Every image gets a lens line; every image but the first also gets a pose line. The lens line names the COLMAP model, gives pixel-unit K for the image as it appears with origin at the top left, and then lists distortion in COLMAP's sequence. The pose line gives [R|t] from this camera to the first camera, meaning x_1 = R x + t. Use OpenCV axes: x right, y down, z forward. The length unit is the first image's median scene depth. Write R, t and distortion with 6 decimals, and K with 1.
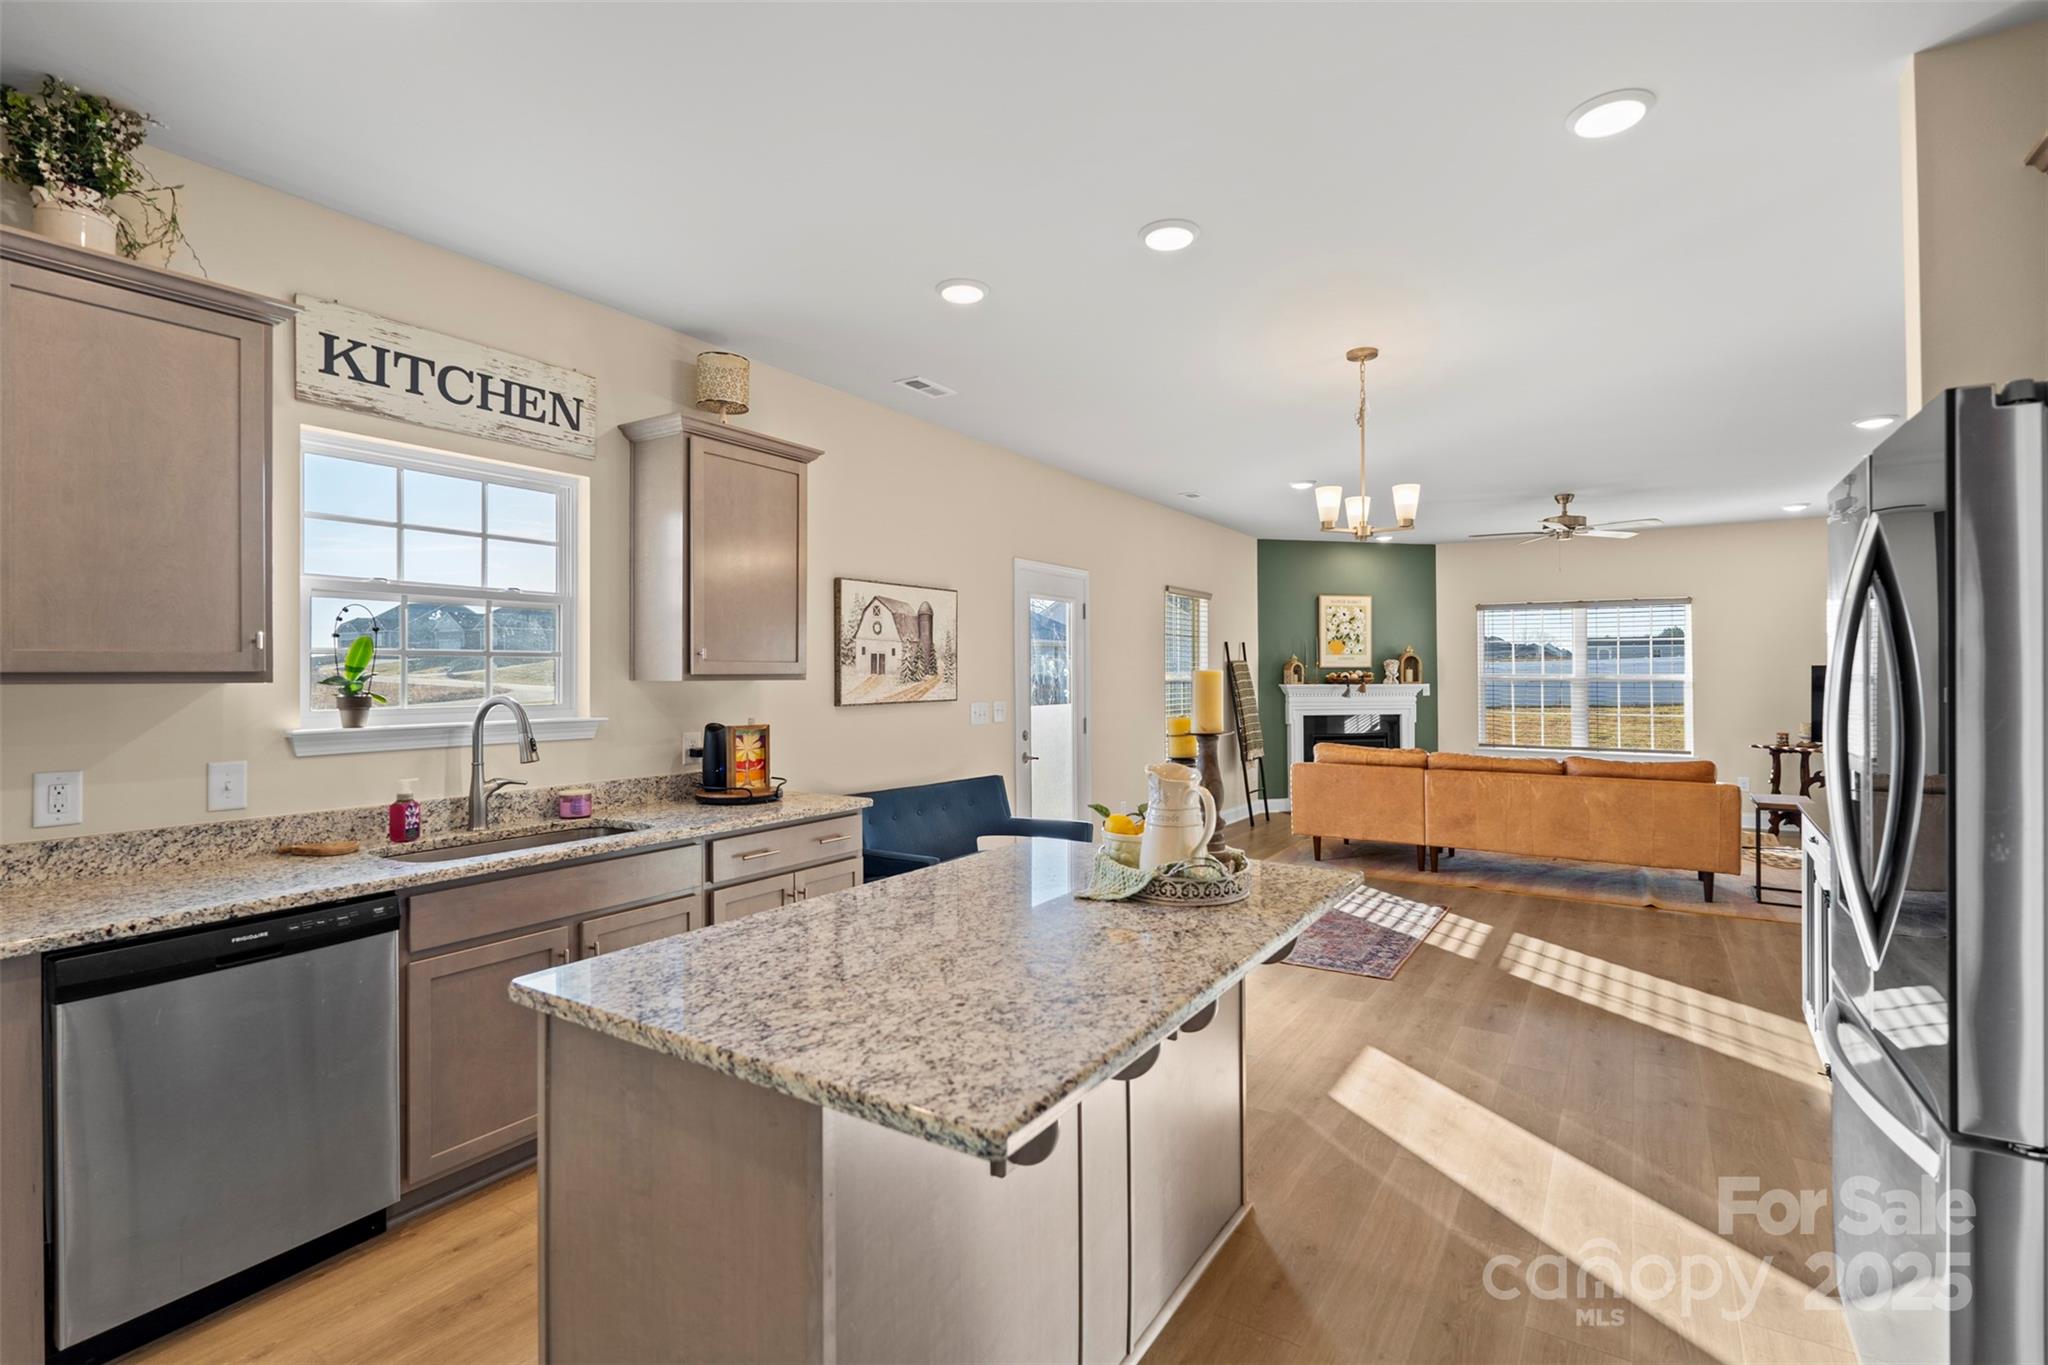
lens RADIAL K [[984.7, 0, 971.4], [0, 984.7, 676.1], [0, 0, 1]] dist [-0.000152, -0.001054]
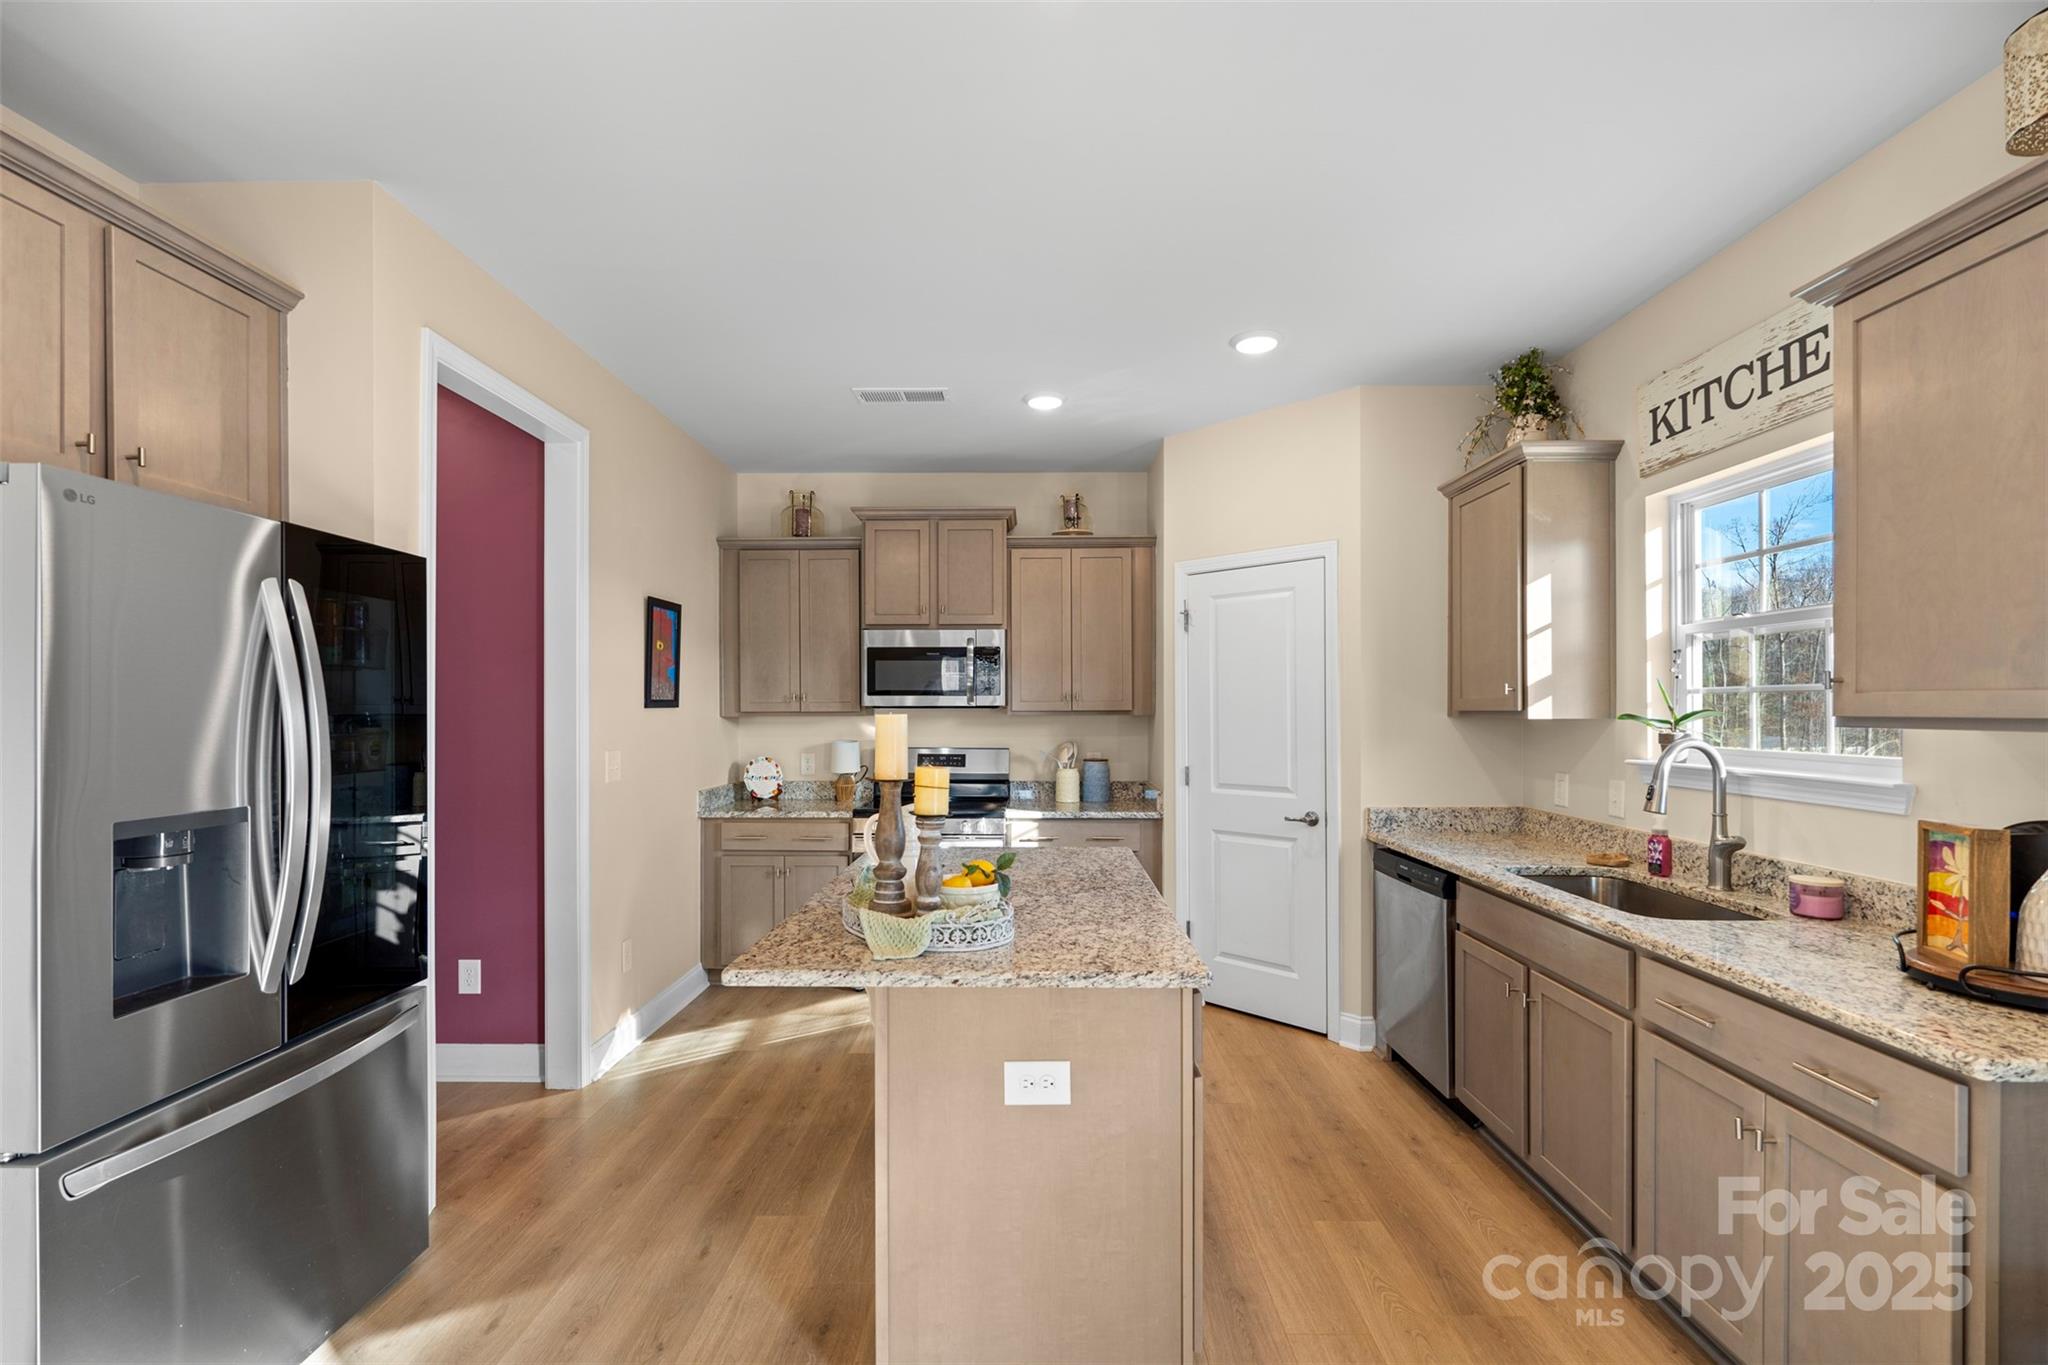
lens RADIAL K [[909.8, 0, 1050.6], [0, 909.8, 718.6], [0, 0, 1]] dist [-0.003232, -0.001047]
pose [[-0.813842, 0.003825, -0.581074, 0.383428], [-0.006002, 0.999870, 0.014989, -0.004536], [0.581055, 0.015686, -0.813713, 1.095465]]
